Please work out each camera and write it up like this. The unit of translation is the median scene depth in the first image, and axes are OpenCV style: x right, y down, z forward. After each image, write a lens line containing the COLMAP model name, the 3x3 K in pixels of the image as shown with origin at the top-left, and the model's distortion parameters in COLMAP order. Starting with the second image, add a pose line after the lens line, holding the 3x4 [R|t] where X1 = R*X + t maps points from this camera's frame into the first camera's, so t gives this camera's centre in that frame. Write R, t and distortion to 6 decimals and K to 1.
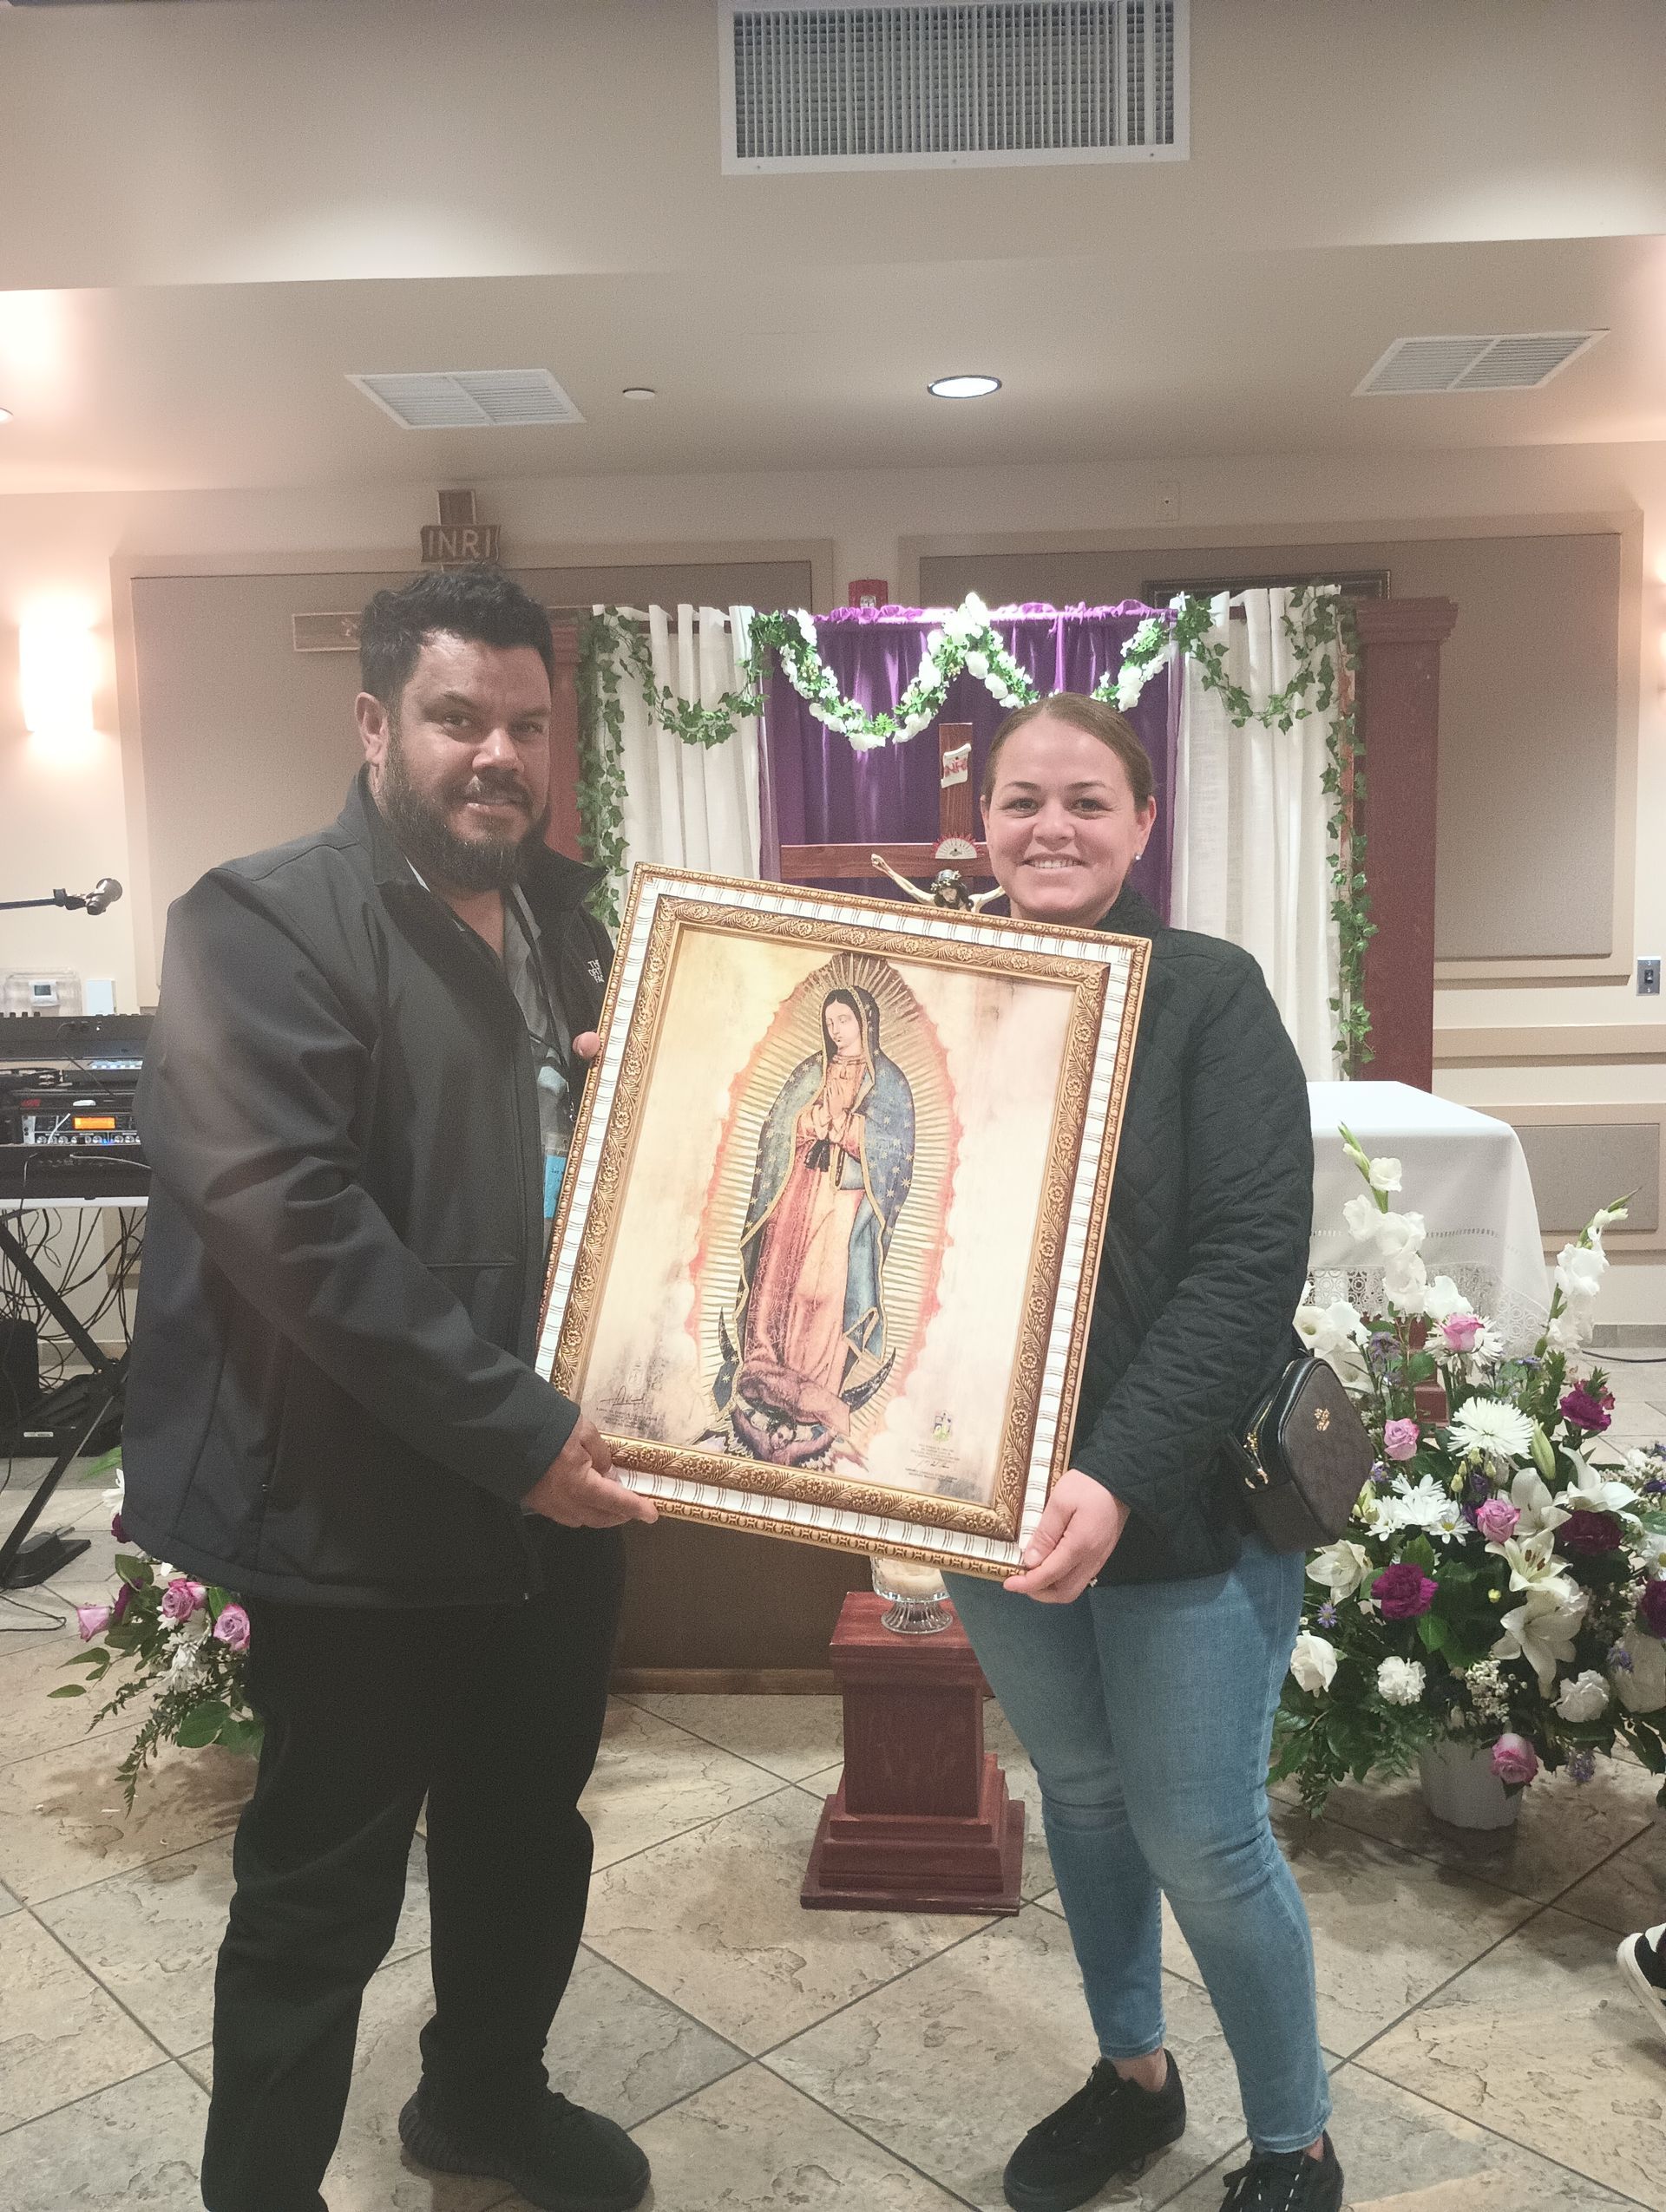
lens RADIAL K [[1818.5, 0, 847.0], [0, 1818.5, 1101.0], [0, 0, 1]] dist [0.068678, -0.096211]
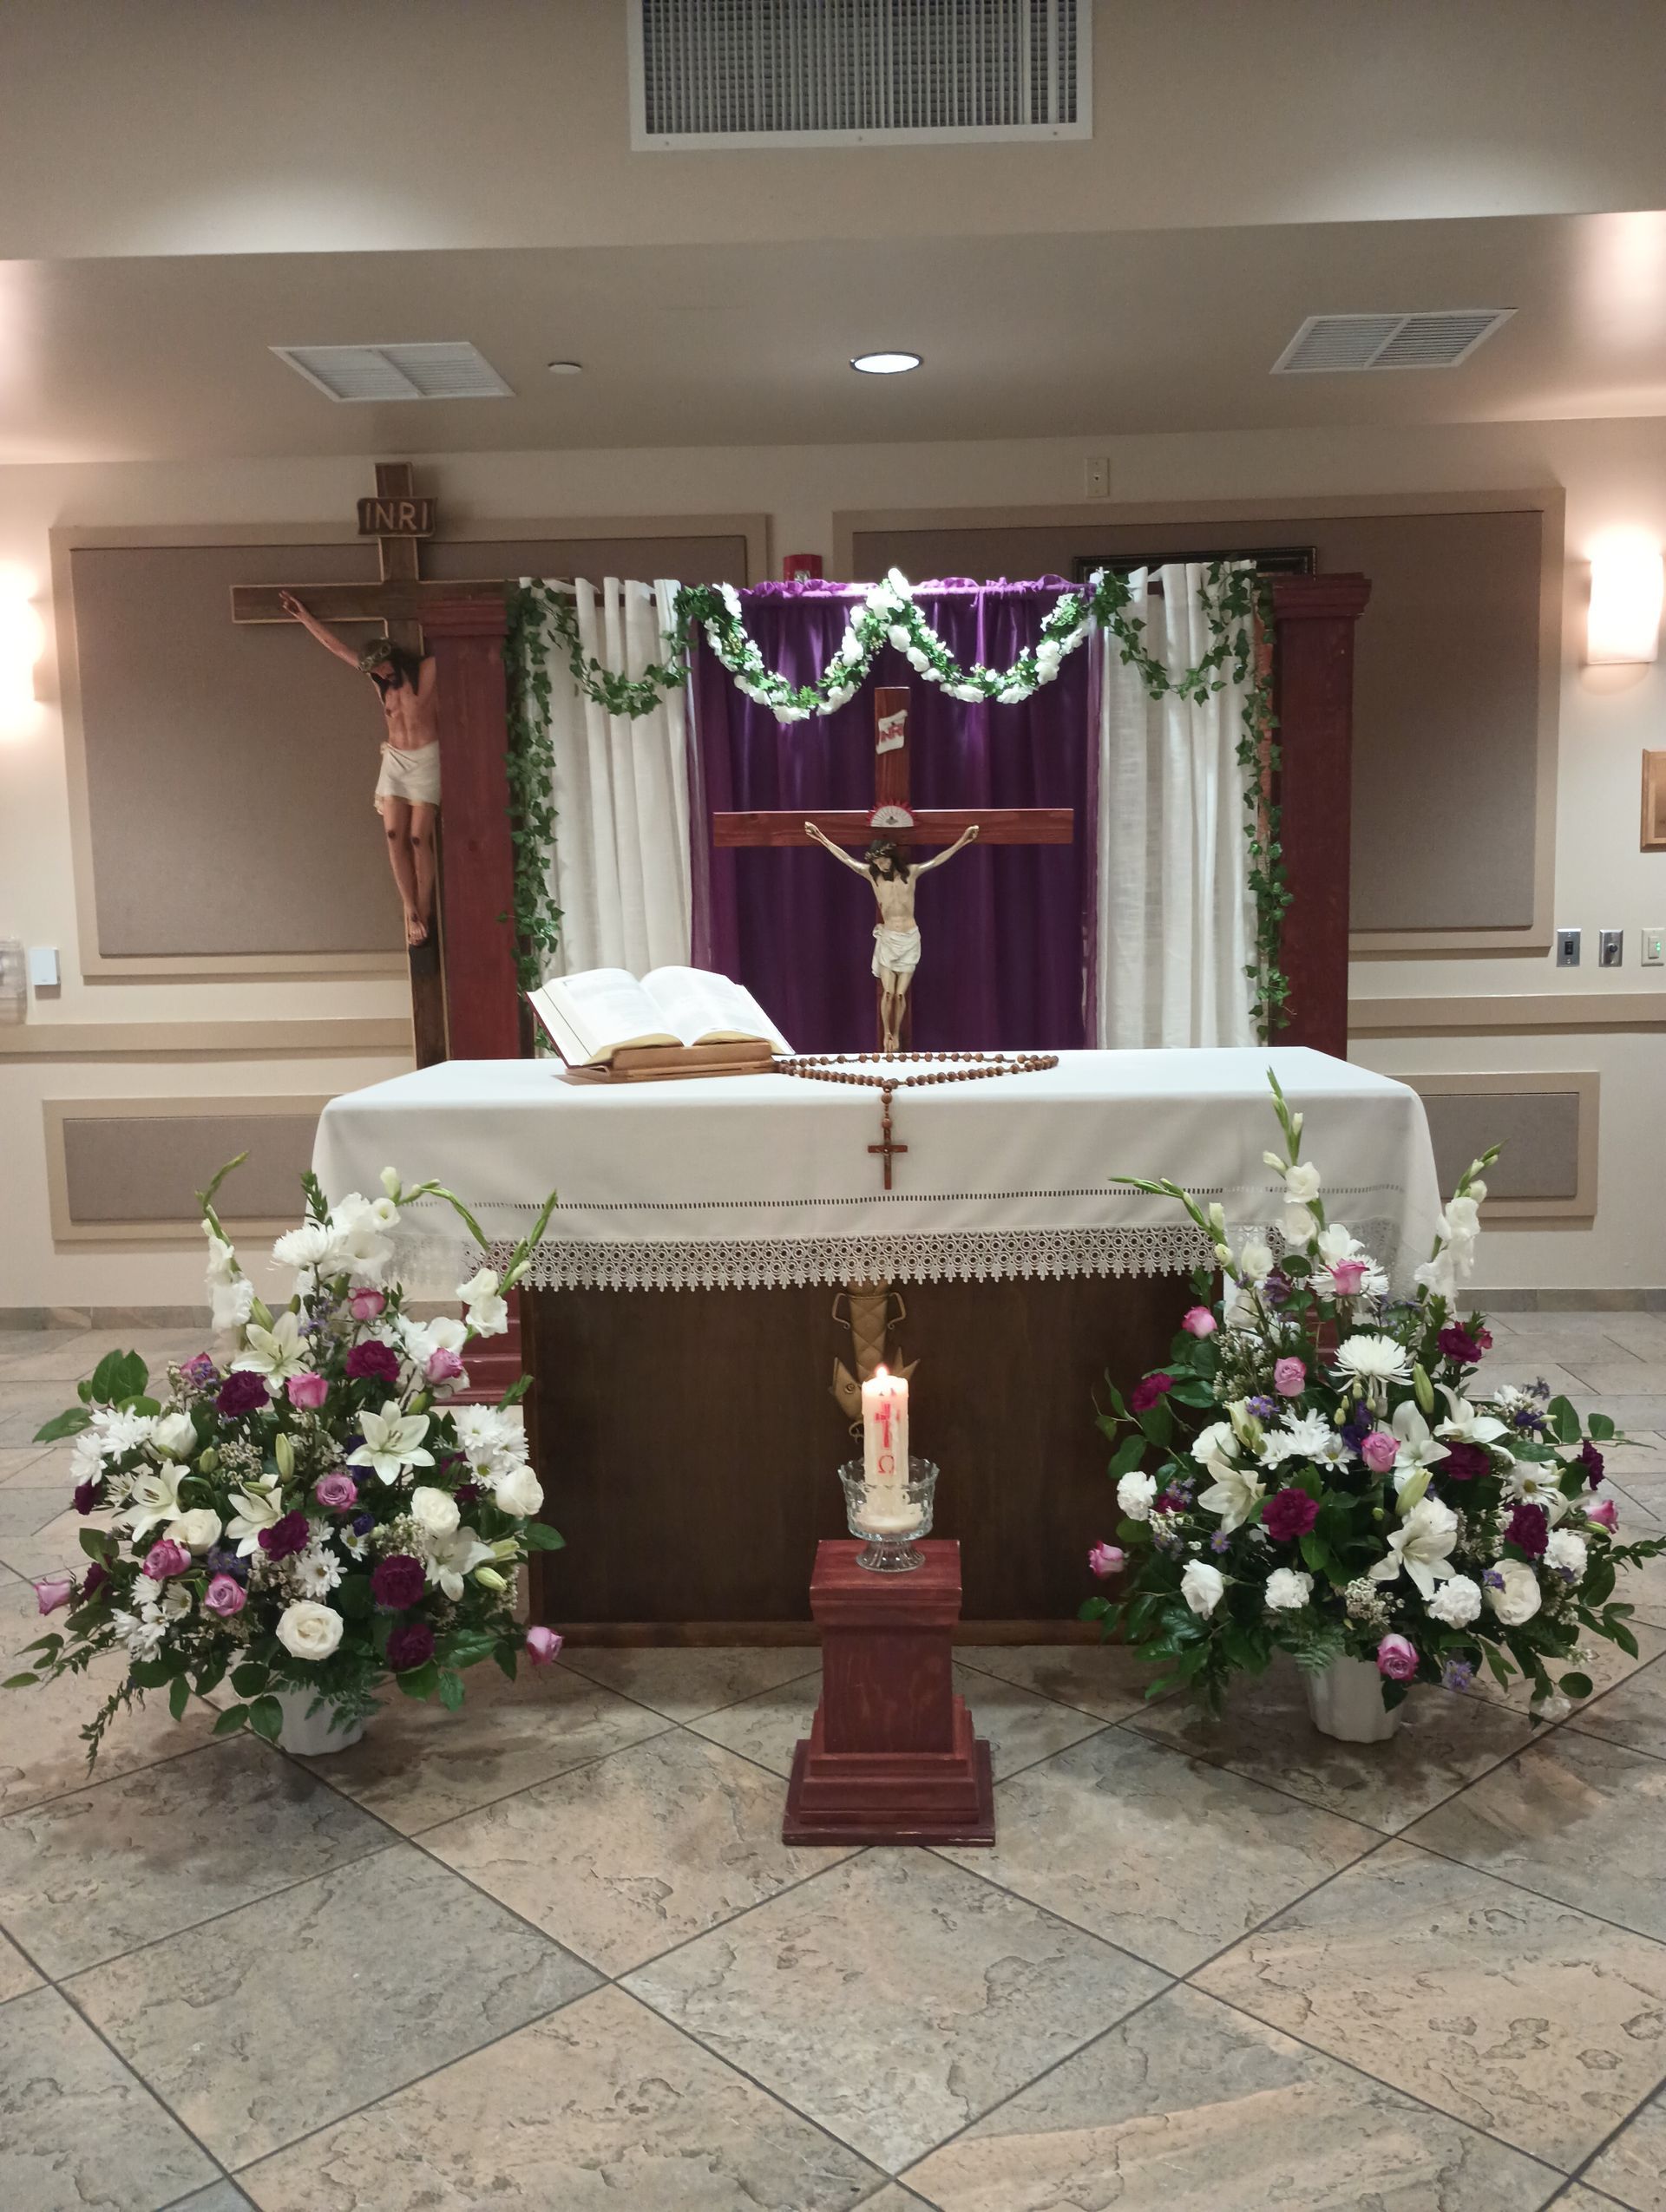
lens RADIAL K [[1804.2, 0, 842.5], [0, 1804.2, 1098.0], [0, 0, 1]] dist [0.075573, -0.097939]
pose [[0.999980, 0.001154, 0.006298, 0.033718], [-0.001227, 0.999932, 0.011609, 0.005153], [-0.006284, -0.011616, 0.999913, -0.011667]]
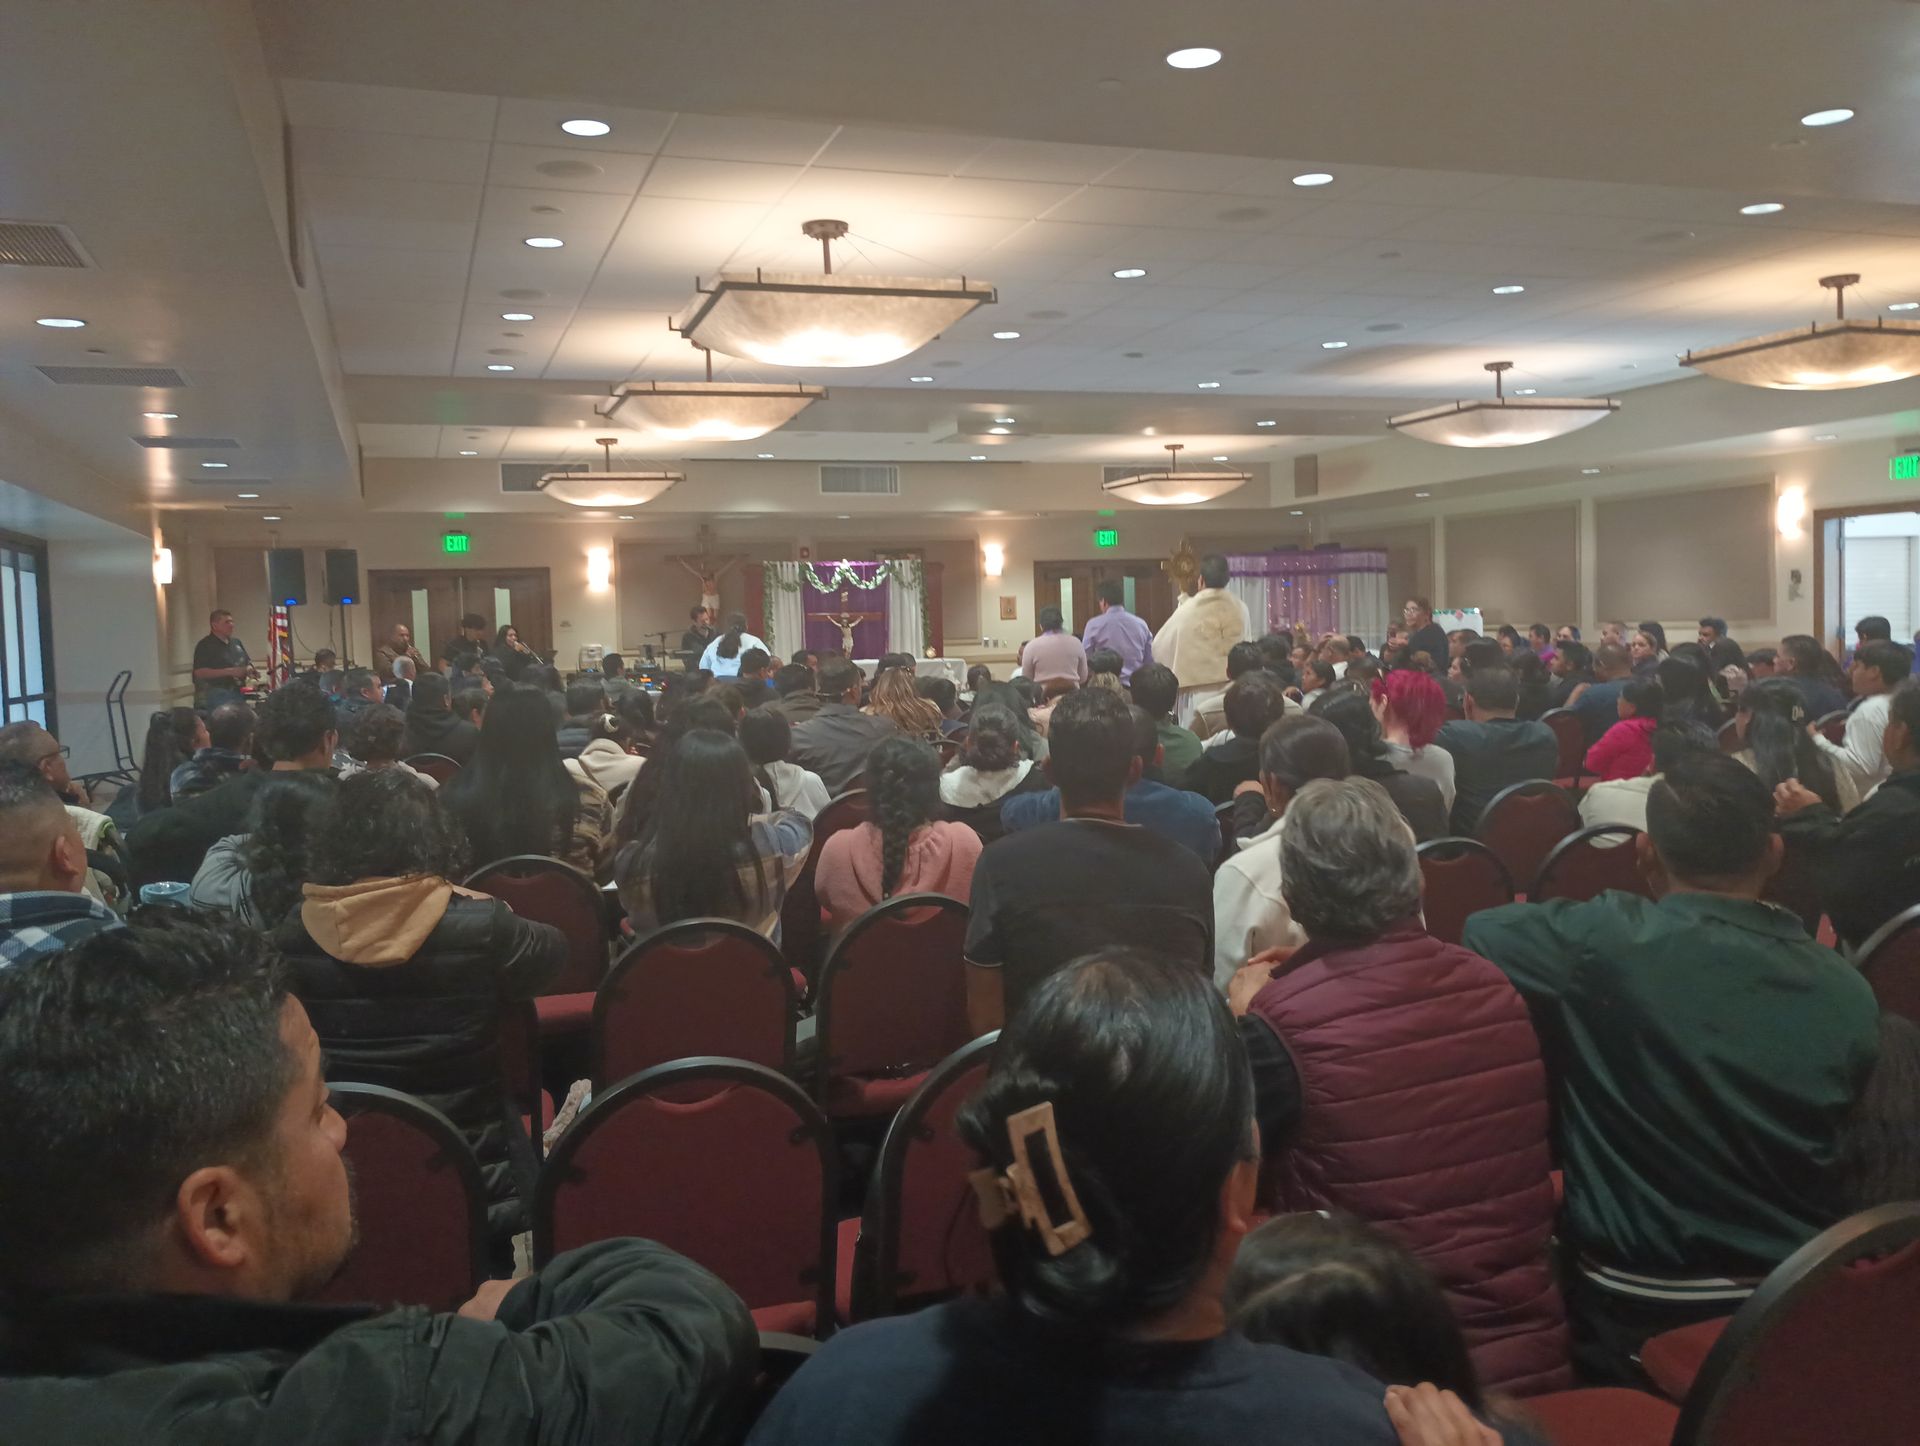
lens RADIAL K [[1585.5, 0, 954.4], [0, 1585.5, 701.5], [0, 0, 1]] dist [0.074829, -0.091775]
pose [[0.931688, -0.024853, 0.362408, -1.137931], [0.044981, 0.997872, -0.047208, 0.280597], [-0.360463, 0.060284, 0.930823, -2.807481]]
